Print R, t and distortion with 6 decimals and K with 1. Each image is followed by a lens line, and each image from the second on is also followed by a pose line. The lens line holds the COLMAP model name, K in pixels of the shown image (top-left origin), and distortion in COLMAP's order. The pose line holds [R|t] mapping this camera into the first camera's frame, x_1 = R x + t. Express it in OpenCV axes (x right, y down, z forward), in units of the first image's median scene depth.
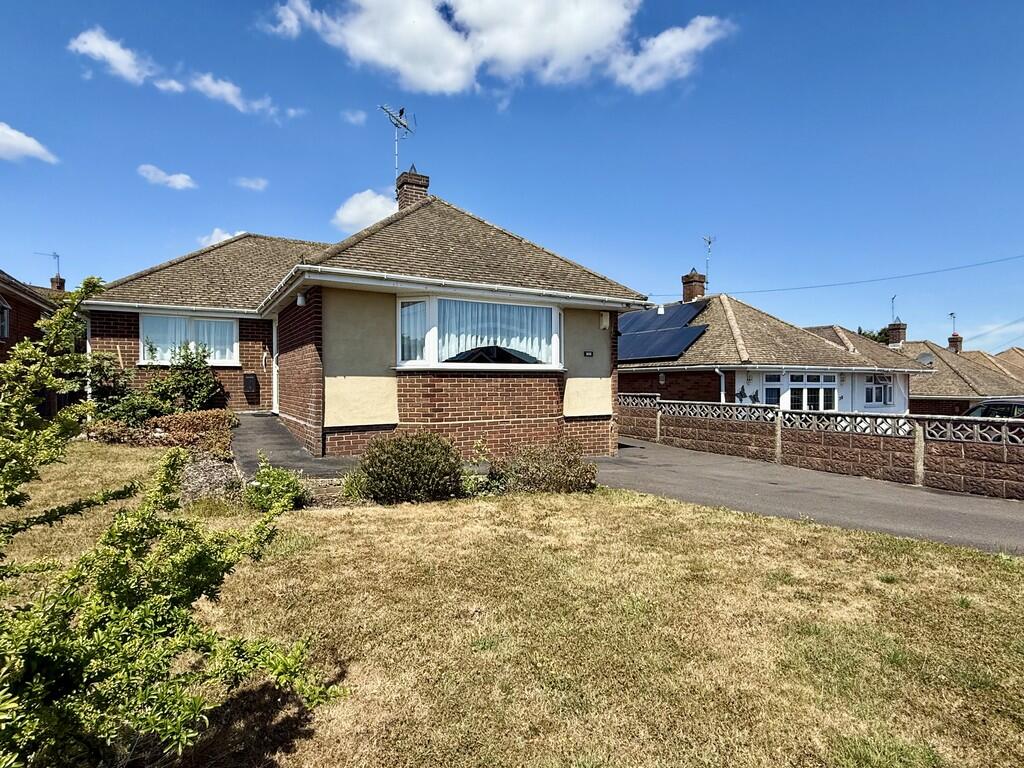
lens RADIAL K [[525.9, 0, 512.0], [0, 525.9, 384.0], [0, 0, 1]] dist [-0.001401, -0.000181]
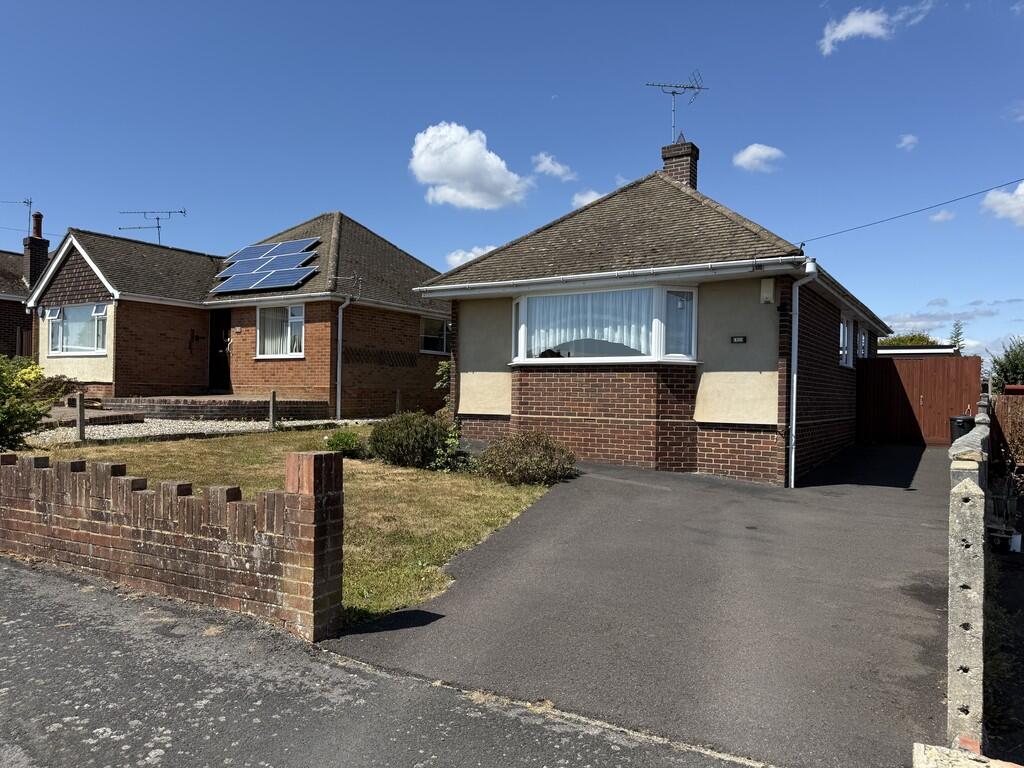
lens RADIAL K [[725.4, 0, 512.0], [0, 725.4, 384.0], [0, 0, 1]] dist [0.004248, 0.001762]
pose [[0.439212, -0.002433, -0.898380, 1.064655], [-0.018692, 0.999755, -0.011846, 0.026585], [0.898189, 0.021995, 0.439059, 0.314452]]
